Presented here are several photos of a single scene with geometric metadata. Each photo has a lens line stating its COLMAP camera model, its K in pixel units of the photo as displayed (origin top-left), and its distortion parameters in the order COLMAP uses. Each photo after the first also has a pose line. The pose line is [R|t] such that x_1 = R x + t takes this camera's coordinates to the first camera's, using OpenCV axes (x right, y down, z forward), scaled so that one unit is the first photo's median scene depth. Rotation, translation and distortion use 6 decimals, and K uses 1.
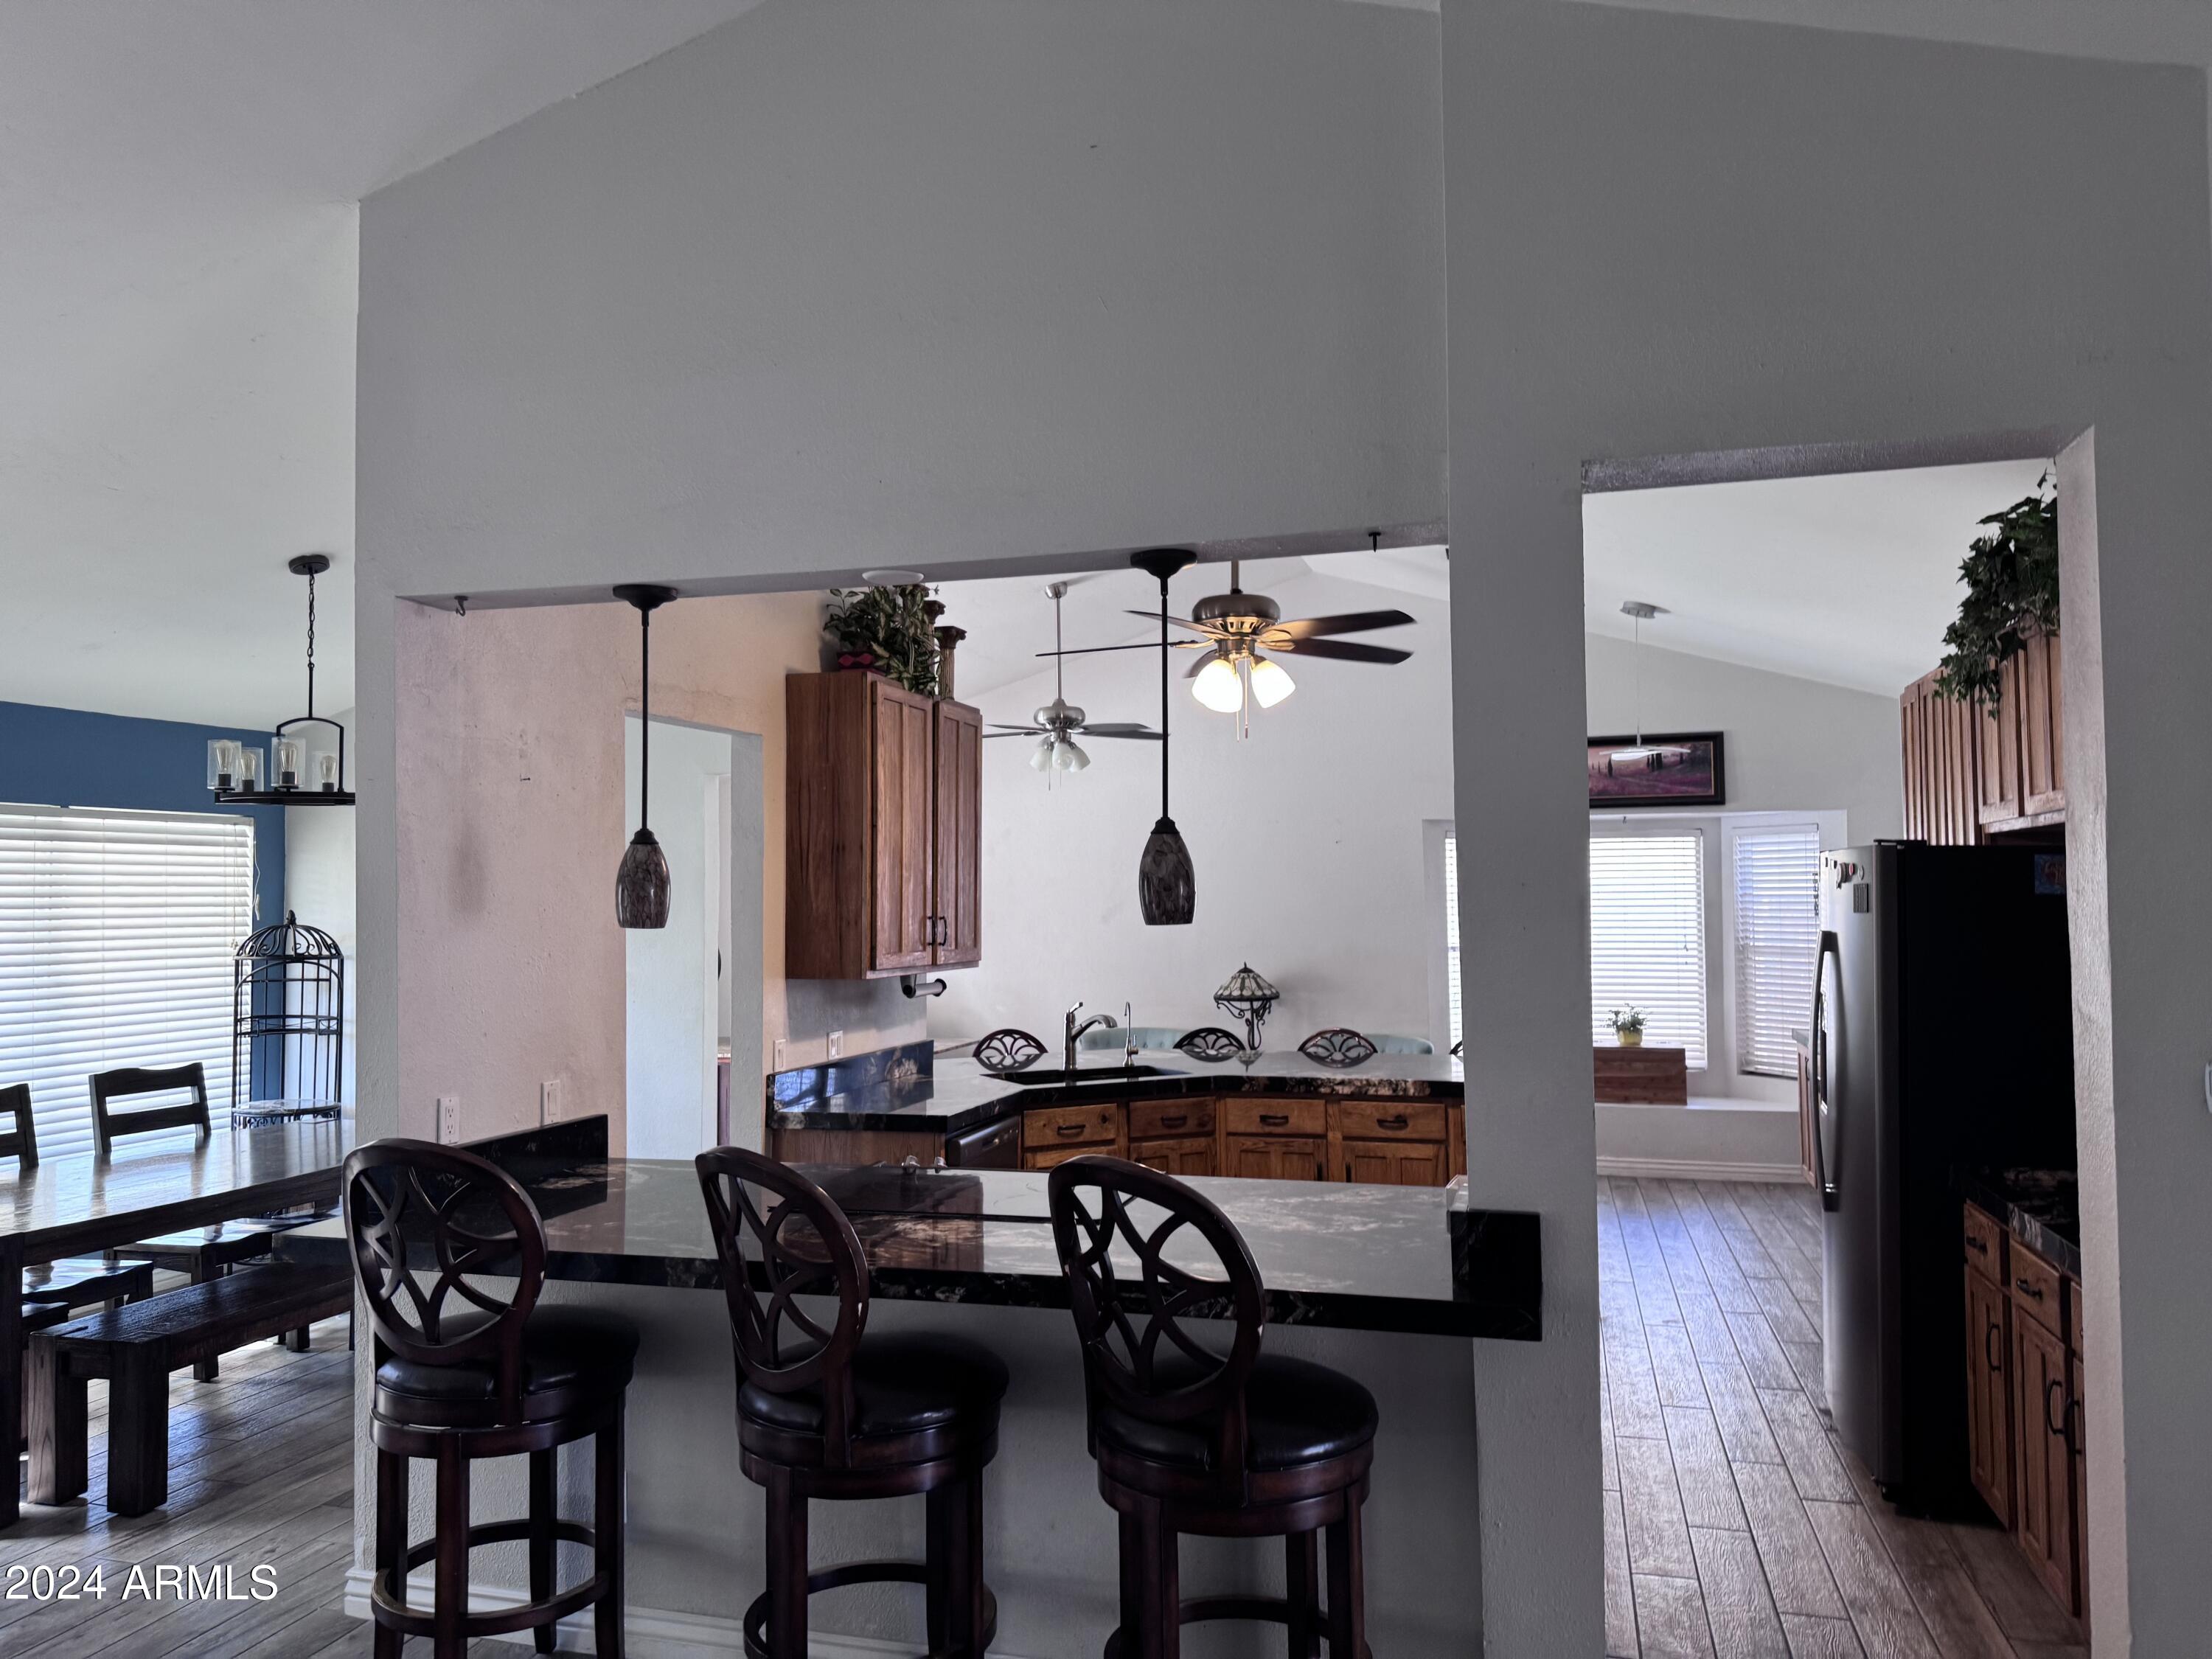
lens RADIAL K [[1566.0, 0, 1091.0], [0, 1566.0, 811.7], [0, 0, 1]] dist [0.066508, -0.084789]
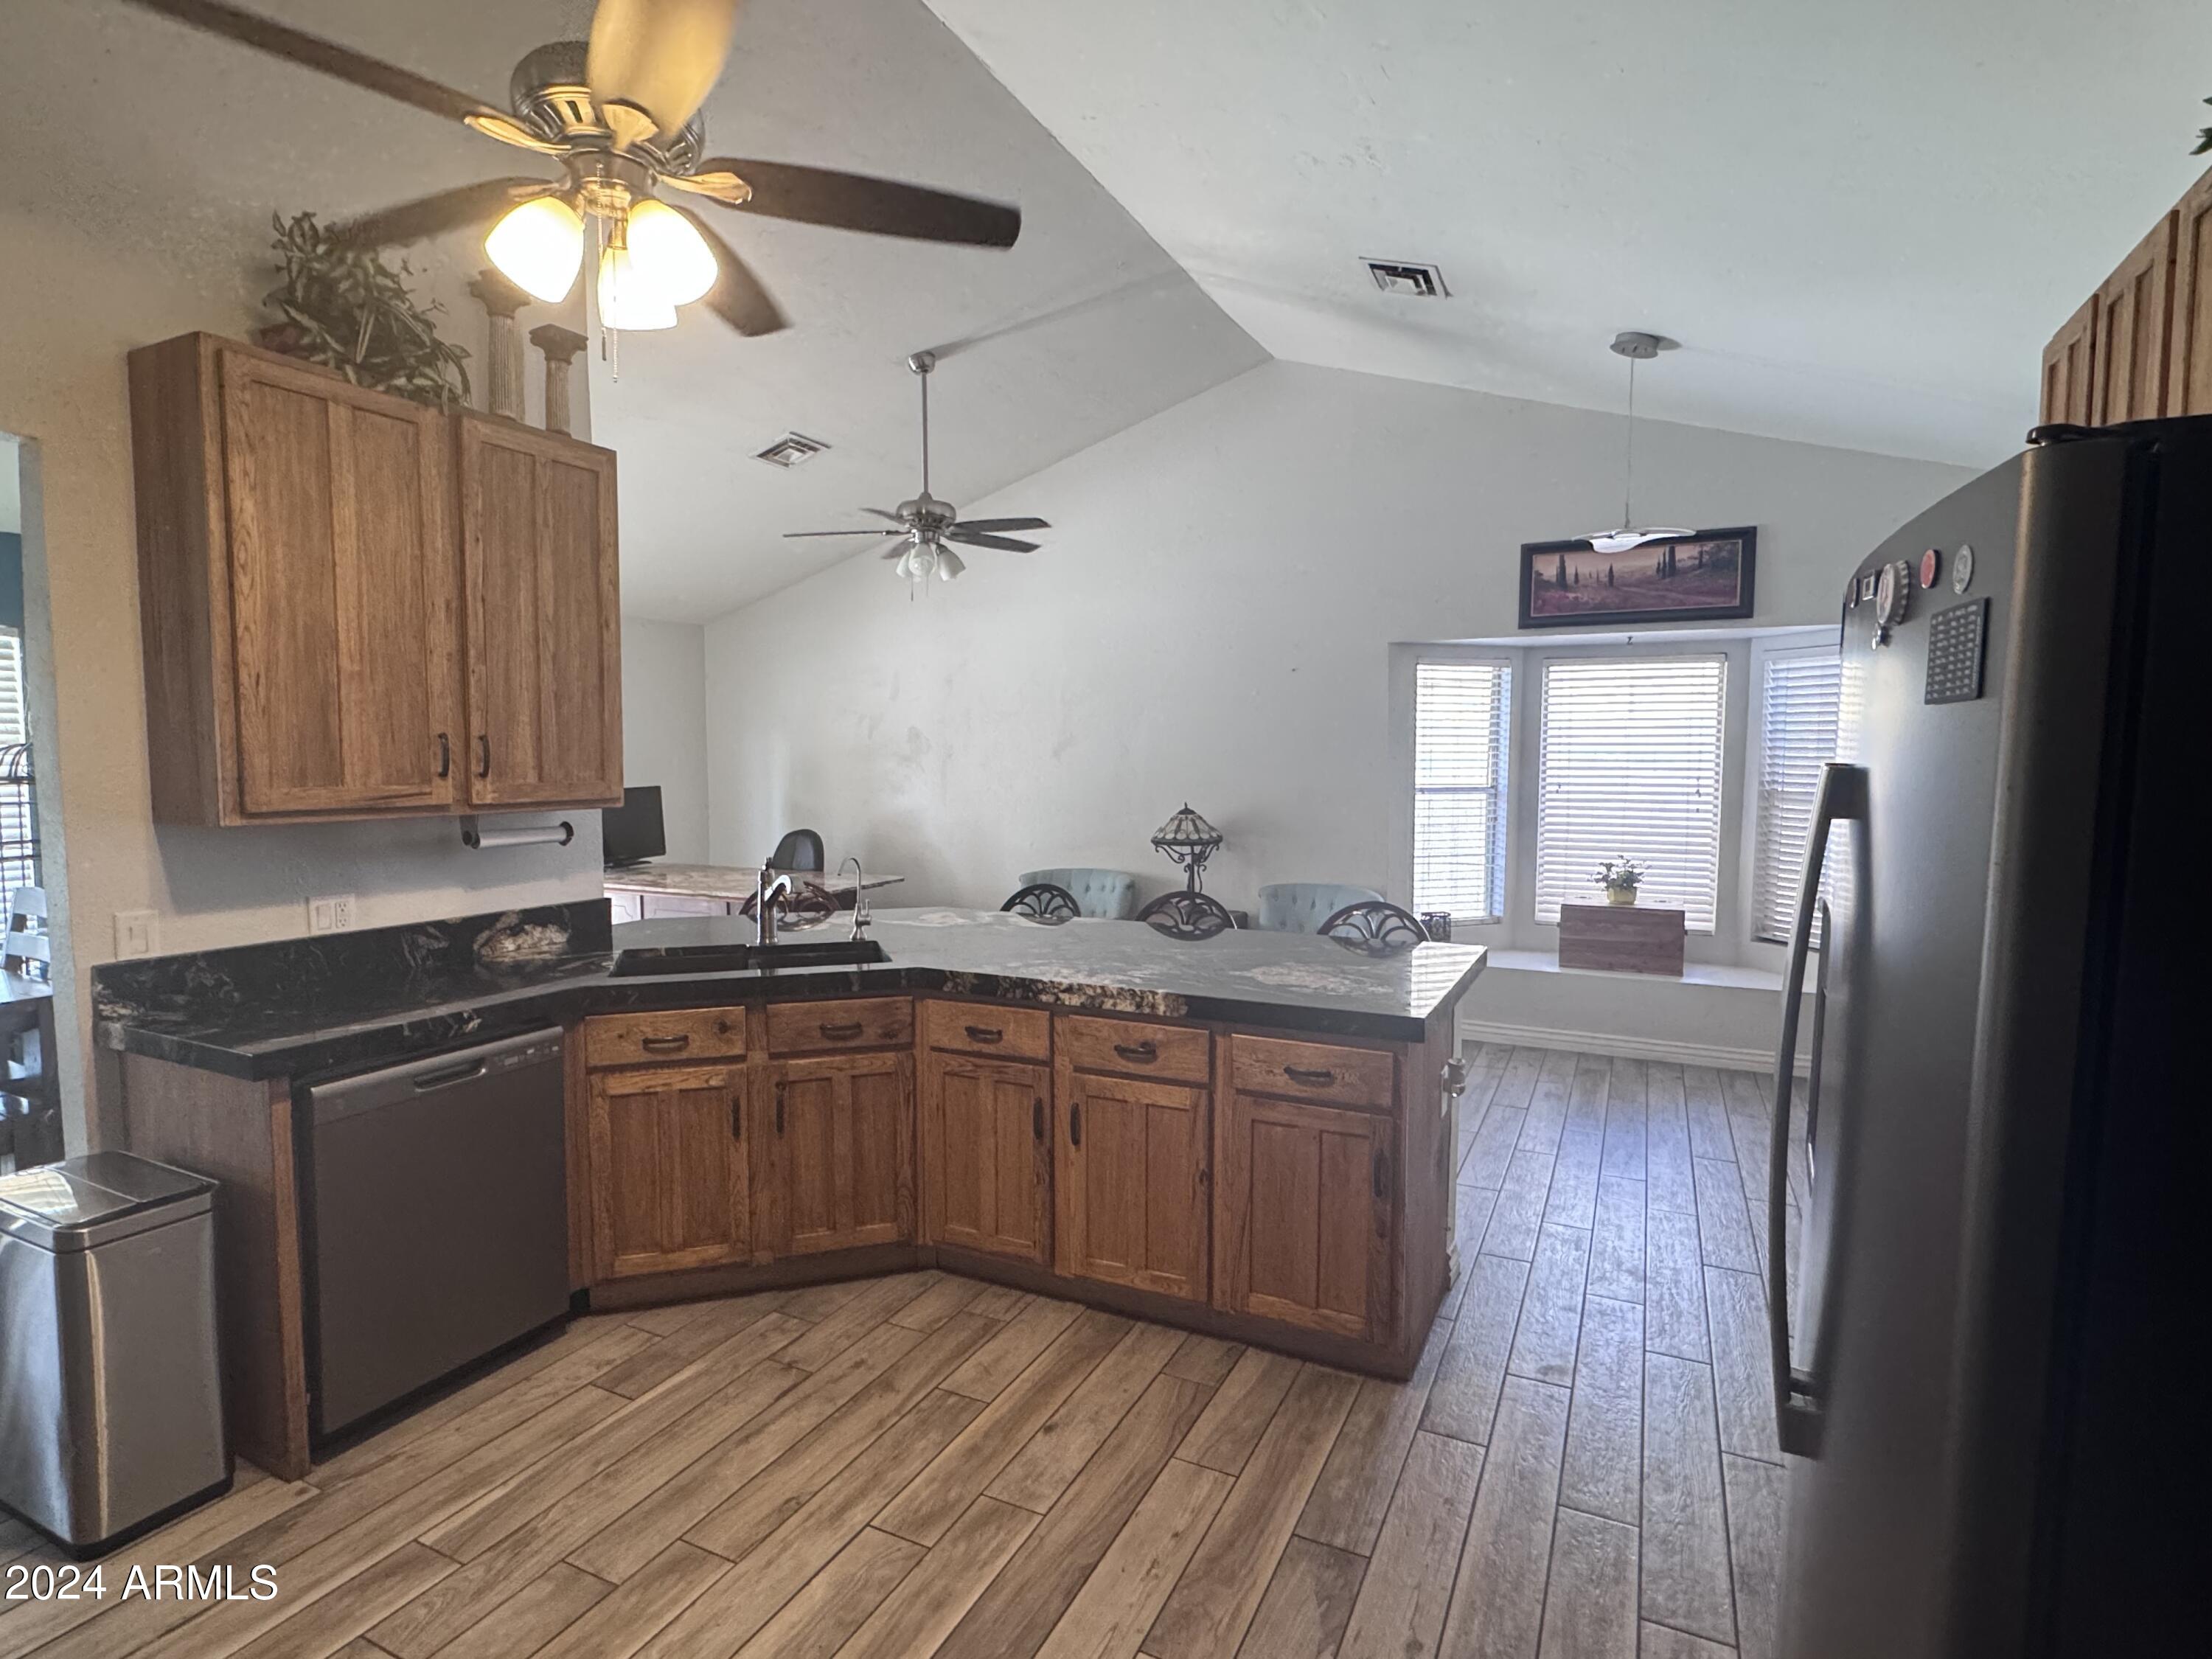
lens RADIAL K [[1090.5, 0, 1153.1], [0, 1090.5, 816.7], [0, 0, 1]] dist [-0.002295, -0.002075]
pose [[0.987332, 0.019929, -0.157411, 0.226935], [-0.001320, 0.993078, 0.117448, 0.037947], [0.158662, -0.115753, 0.980524, 0.473787]]
